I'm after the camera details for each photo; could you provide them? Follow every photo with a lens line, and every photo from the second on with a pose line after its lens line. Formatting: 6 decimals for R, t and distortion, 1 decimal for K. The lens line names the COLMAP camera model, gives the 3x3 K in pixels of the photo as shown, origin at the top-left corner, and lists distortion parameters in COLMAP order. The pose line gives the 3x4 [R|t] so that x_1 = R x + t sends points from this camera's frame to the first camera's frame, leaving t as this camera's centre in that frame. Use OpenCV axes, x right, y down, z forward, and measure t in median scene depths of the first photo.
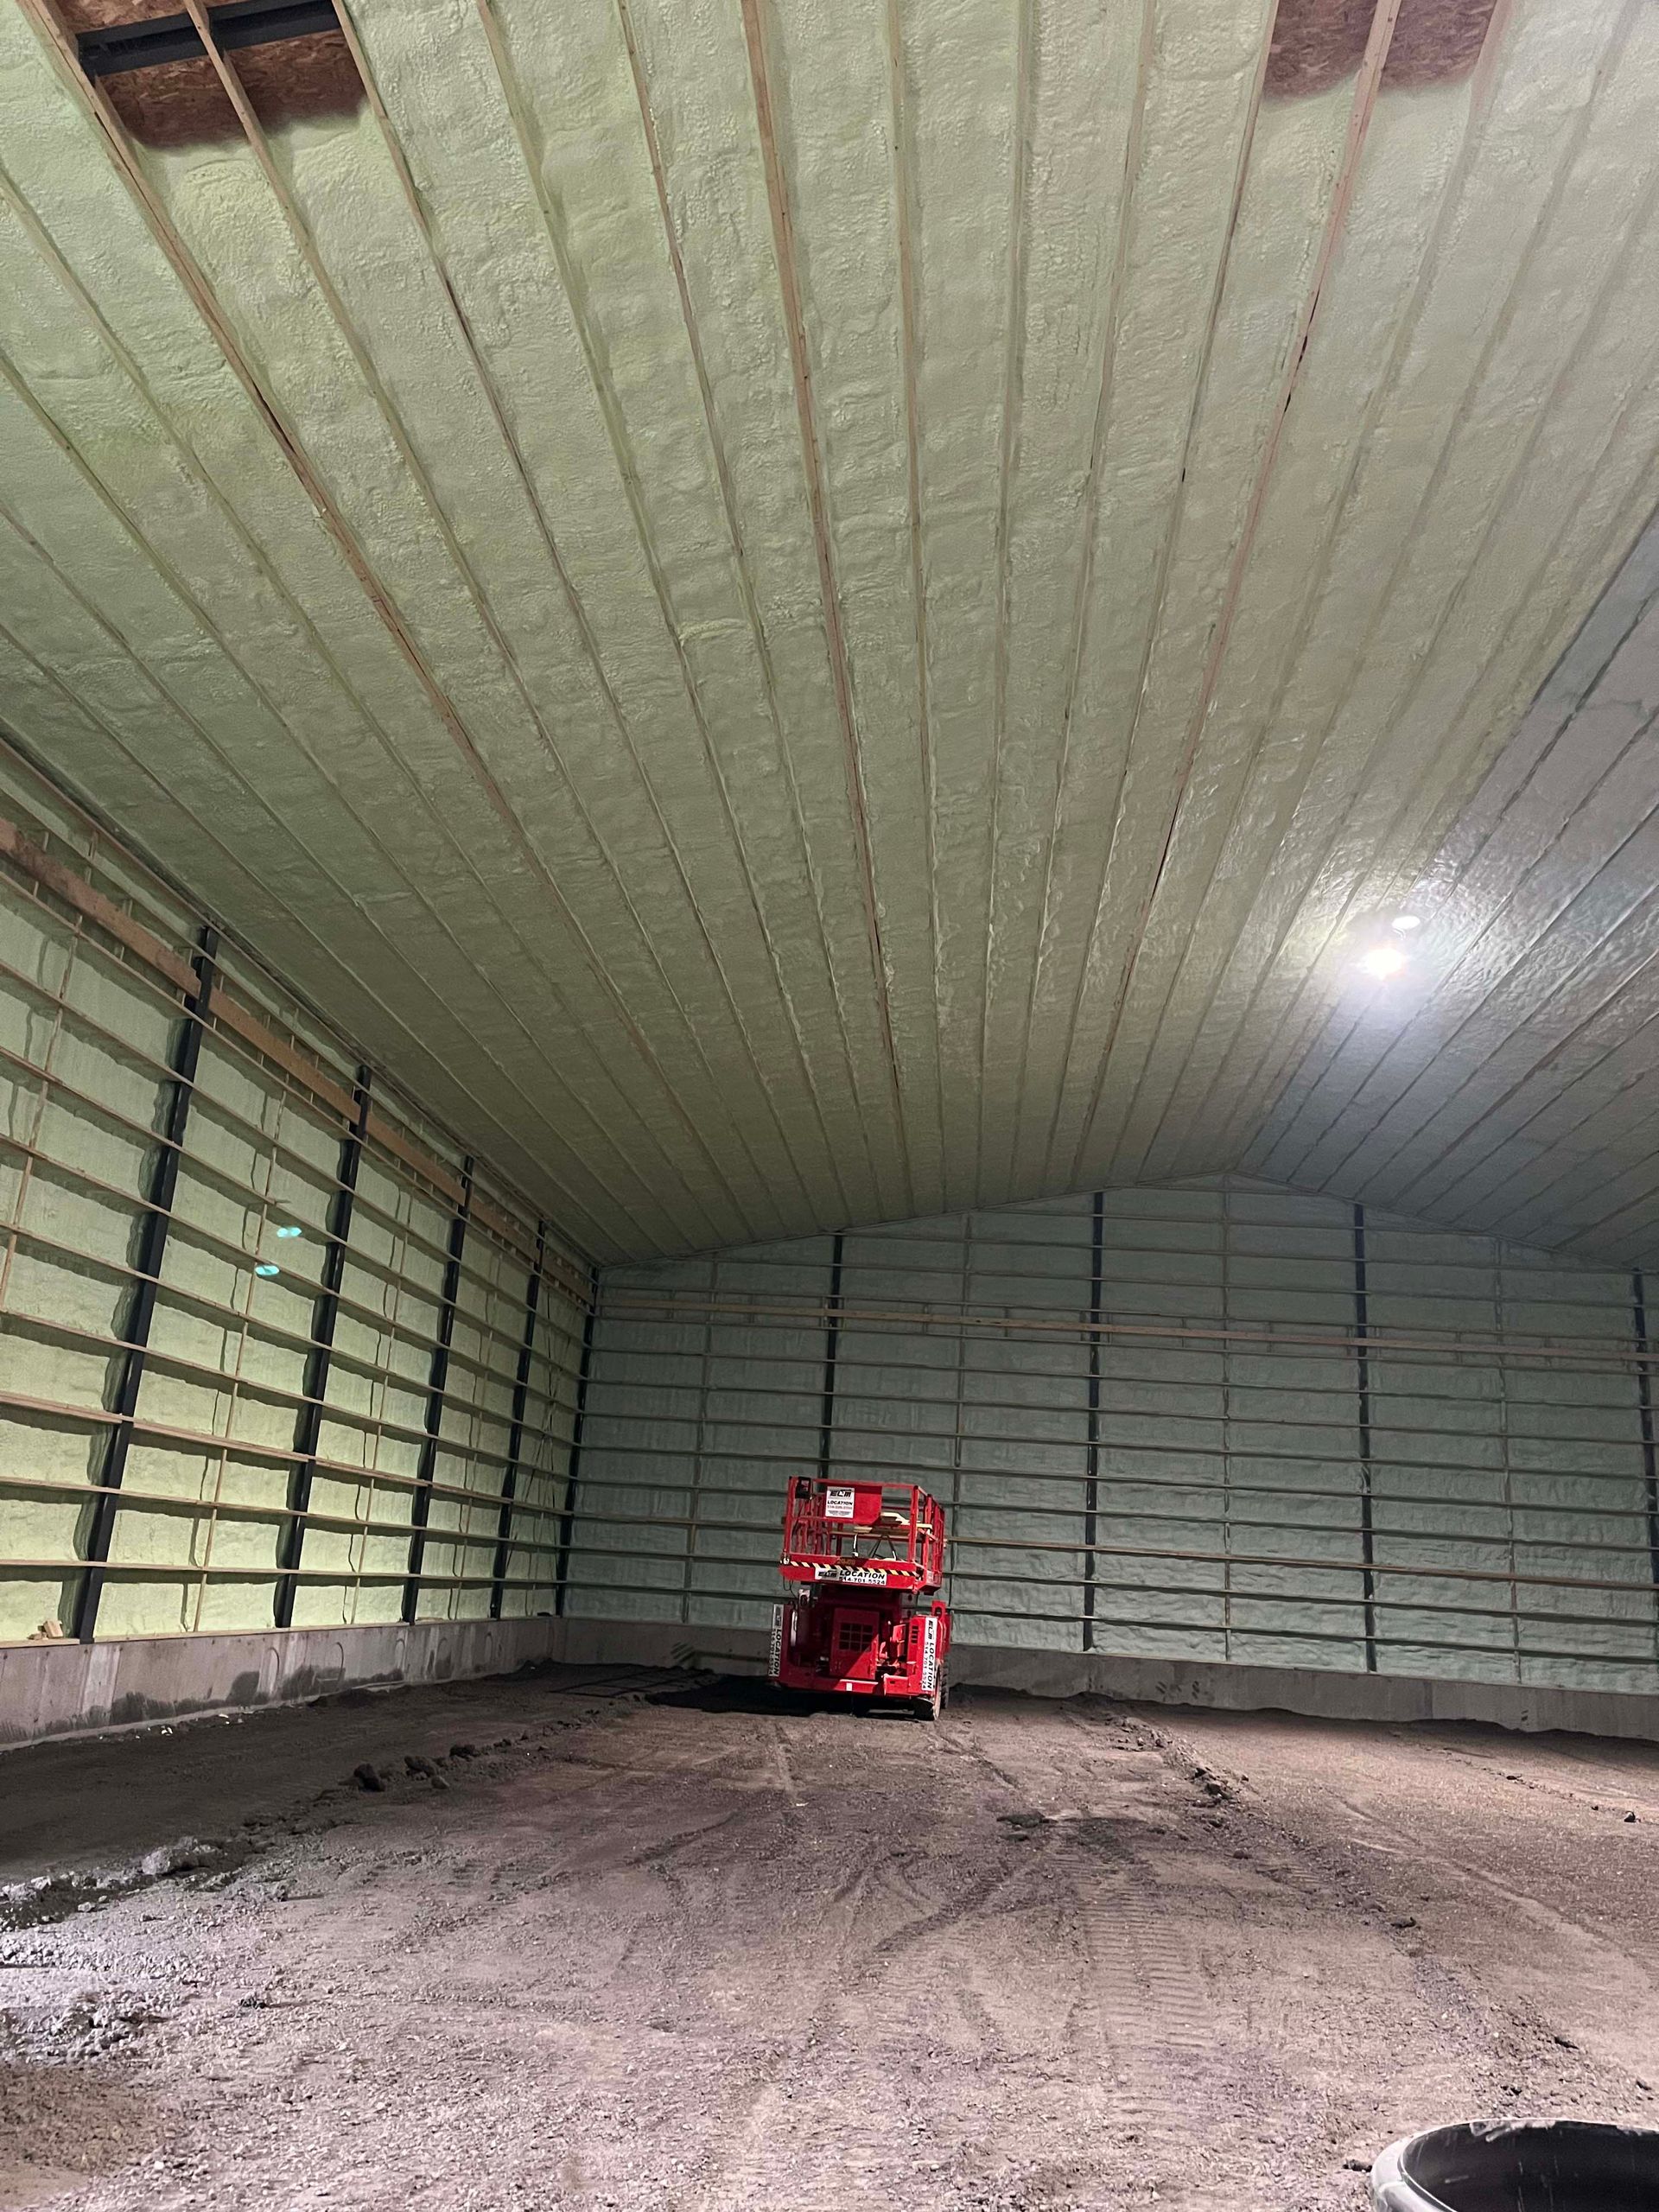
lens RADIAL K [[1687.1, 0, 831.6], [0, 1687.1, 1109.1], [0, 0, 1]] dist [0.042943, -0.068450]
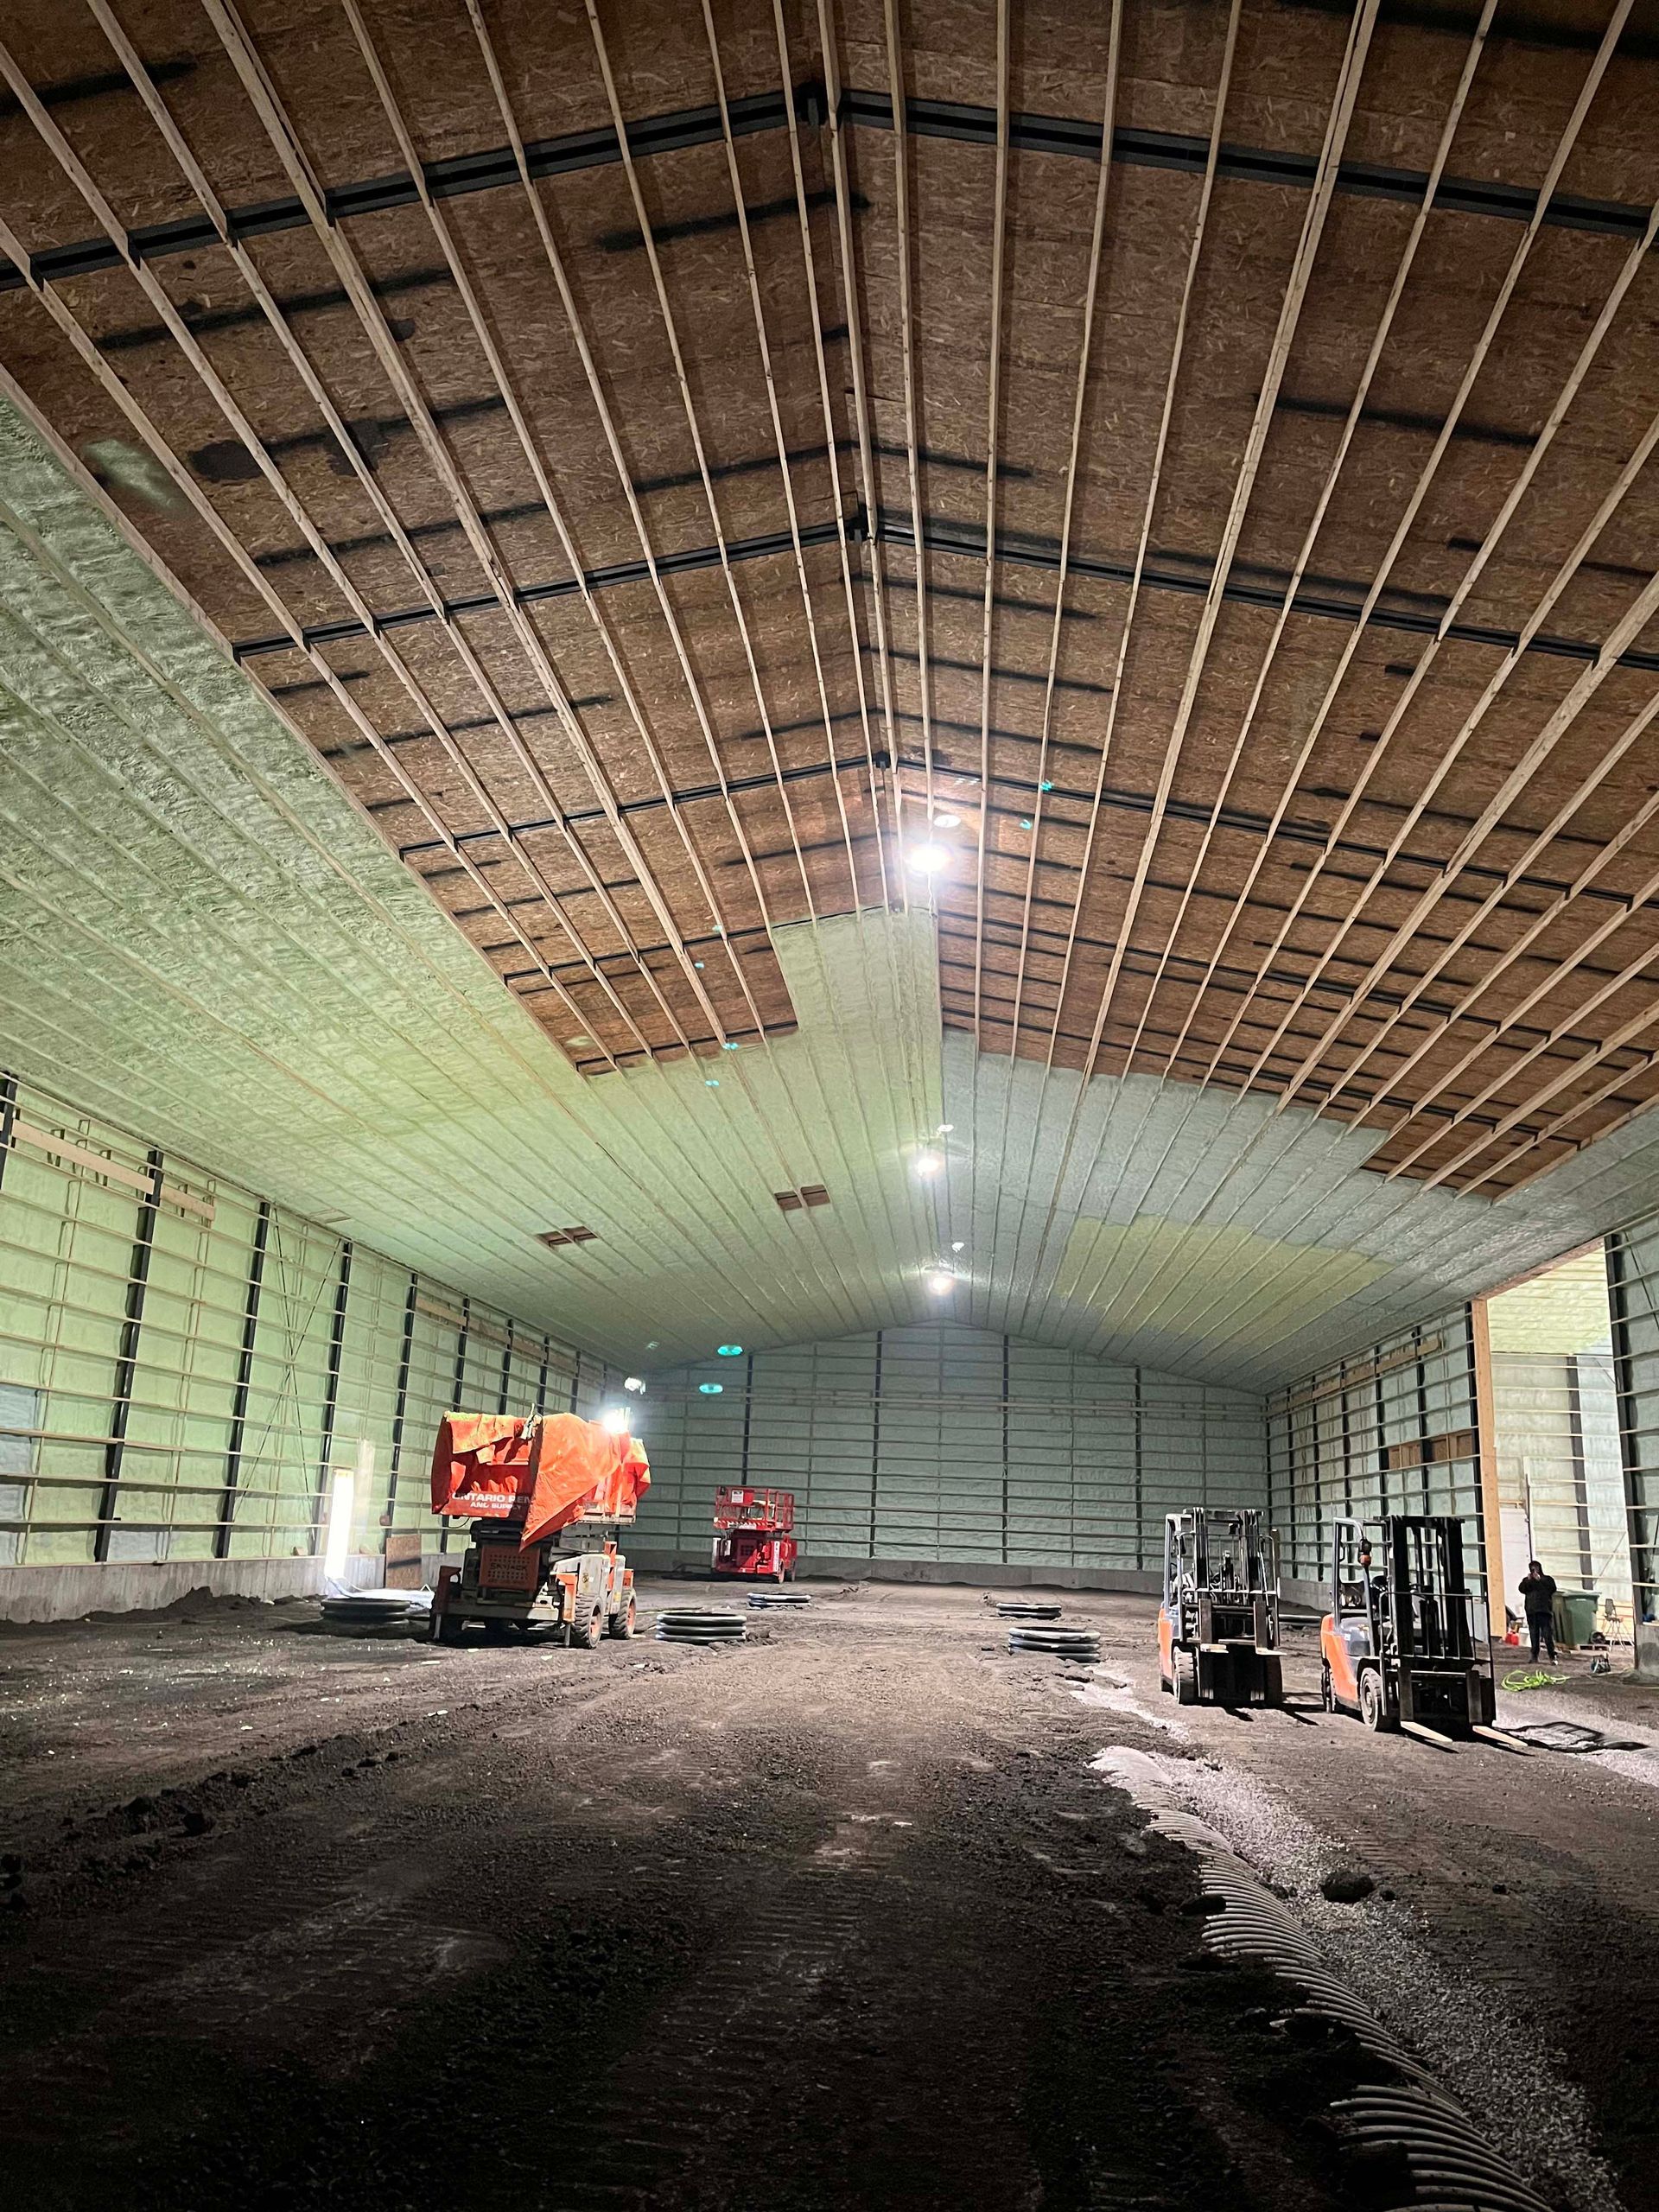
lens RADIAL K [[1687.1, 0, 824.1], [0, 1687.1, 1102.7], [0, 0, 1]] dist [0.042943, -0.068450]
pose [[0.999634, -0.026644, -0.004749, 0.116372], [0.026765, 0.999262, 0.027538, -0.295926], [0.004012, -0.027655, 0.999609, -1.057229]]
